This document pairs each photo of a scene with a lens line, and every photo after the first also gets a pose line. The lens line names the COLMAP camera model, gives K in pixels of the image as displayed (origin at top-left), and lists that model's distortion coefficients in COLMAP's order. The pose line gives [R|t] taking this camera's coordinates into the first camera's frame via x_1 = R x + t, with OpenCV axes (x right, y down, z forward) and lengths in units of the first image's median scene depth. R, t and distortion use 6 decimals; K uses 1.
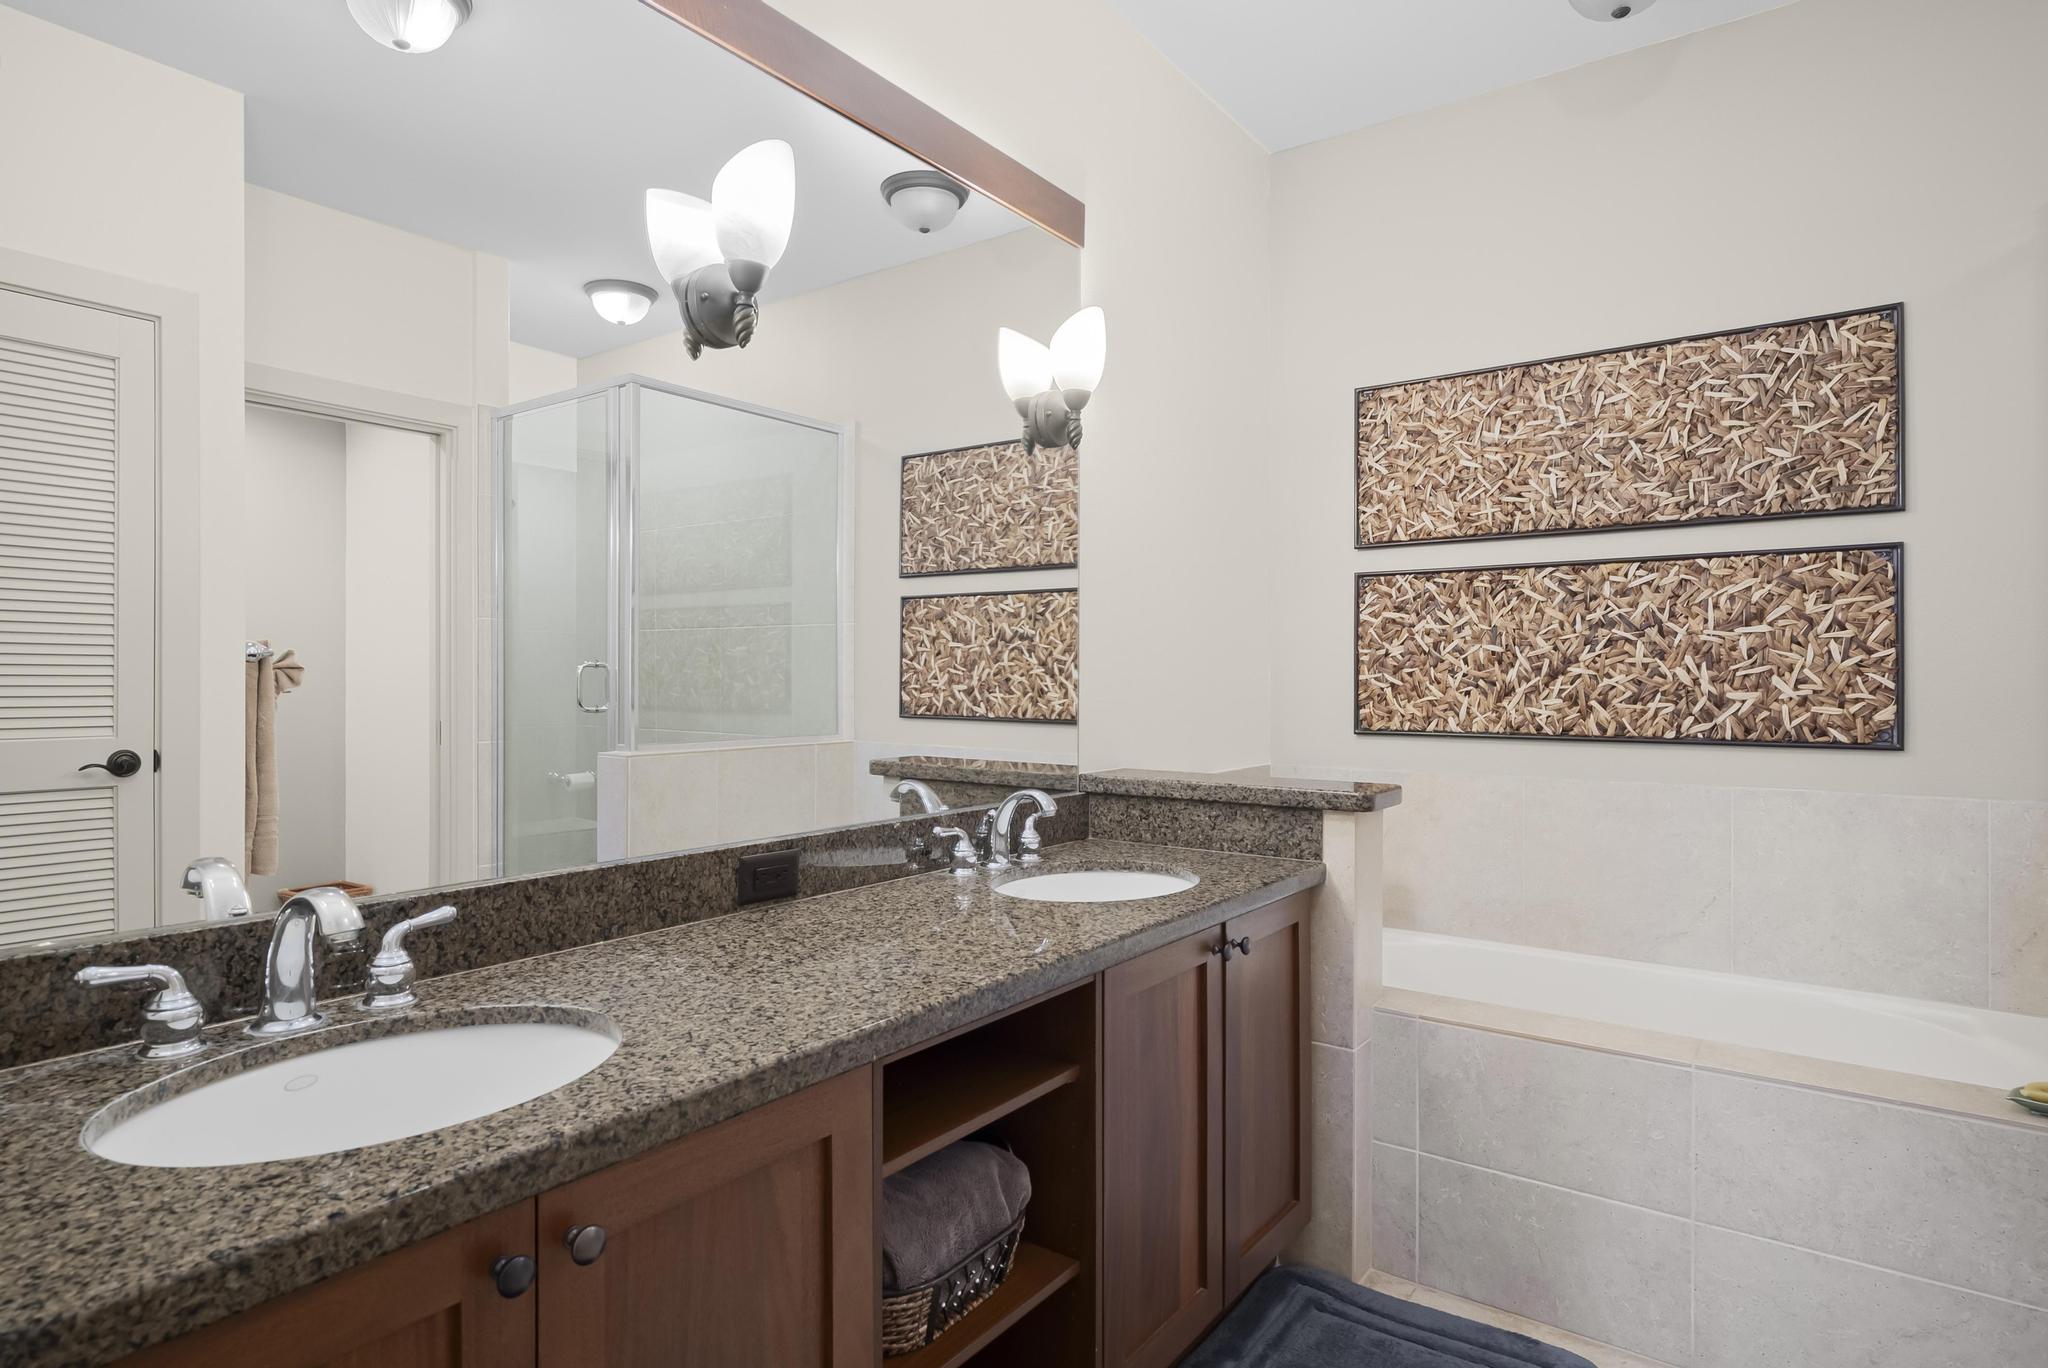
lens RADIAL K [[1103.6, 0, 1017.1], [0, 1103.6, 680.4], [0, 0, 1]] dist [-0.004819, 0.002561]
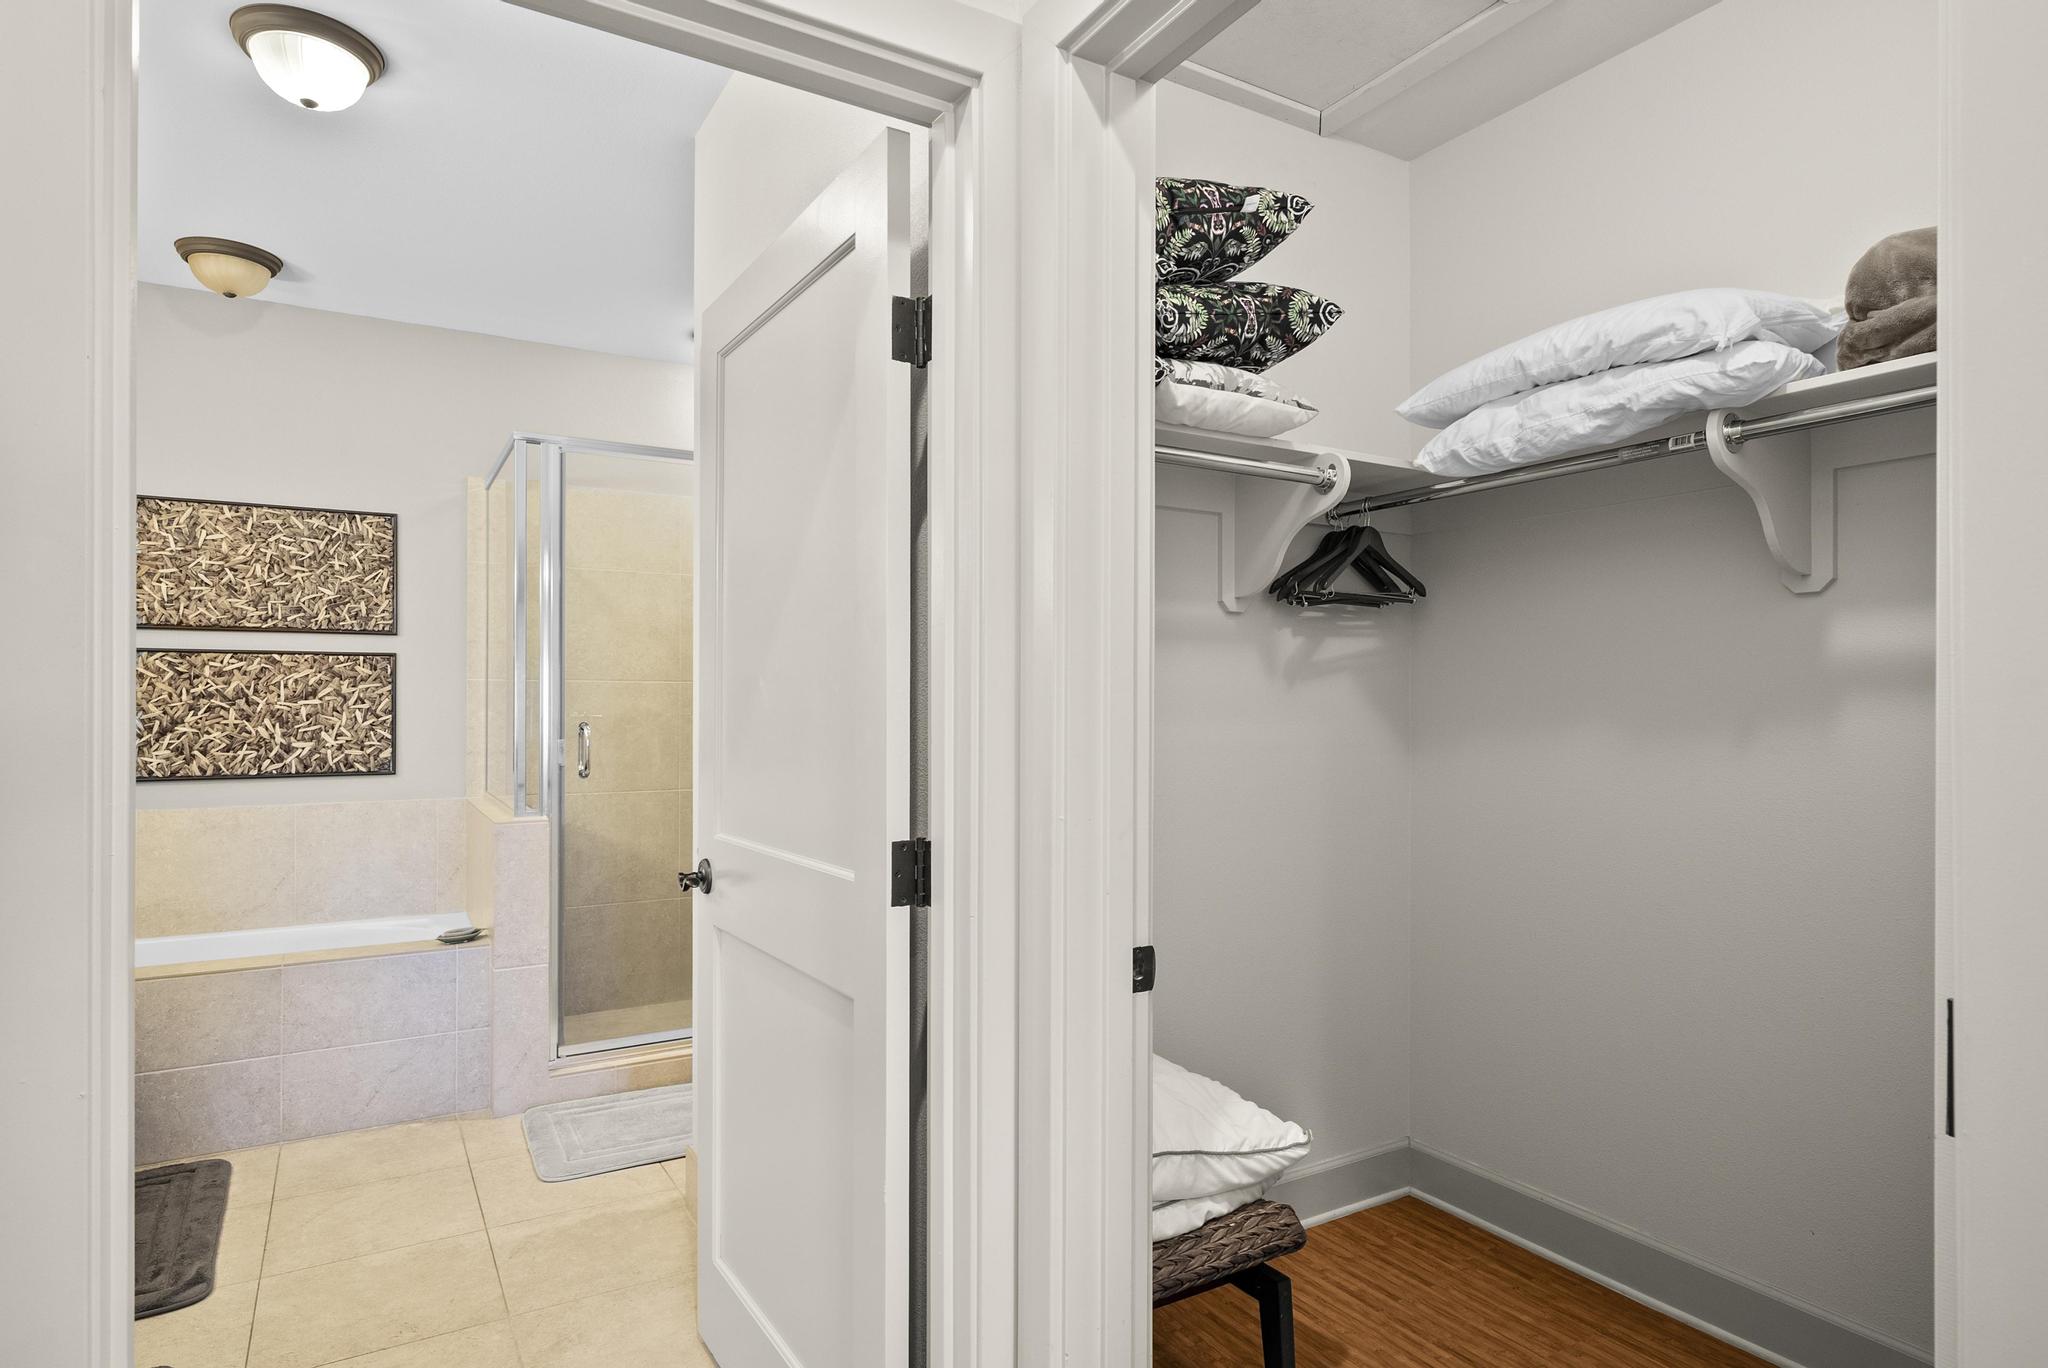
lens RADIAL K [[1103.6, 0, 1015.8], [0, 1103.6, 690.8], [0, 0, 1]] dist [-0.004819, 0.002561]
pose [[0.381296, 0.008646, 0.924413, -0.380847], [-0.001197, 0.999960, -0.008859, -0.047821], [-0.924452, 0.002271, 0.381291, -0.503092]]
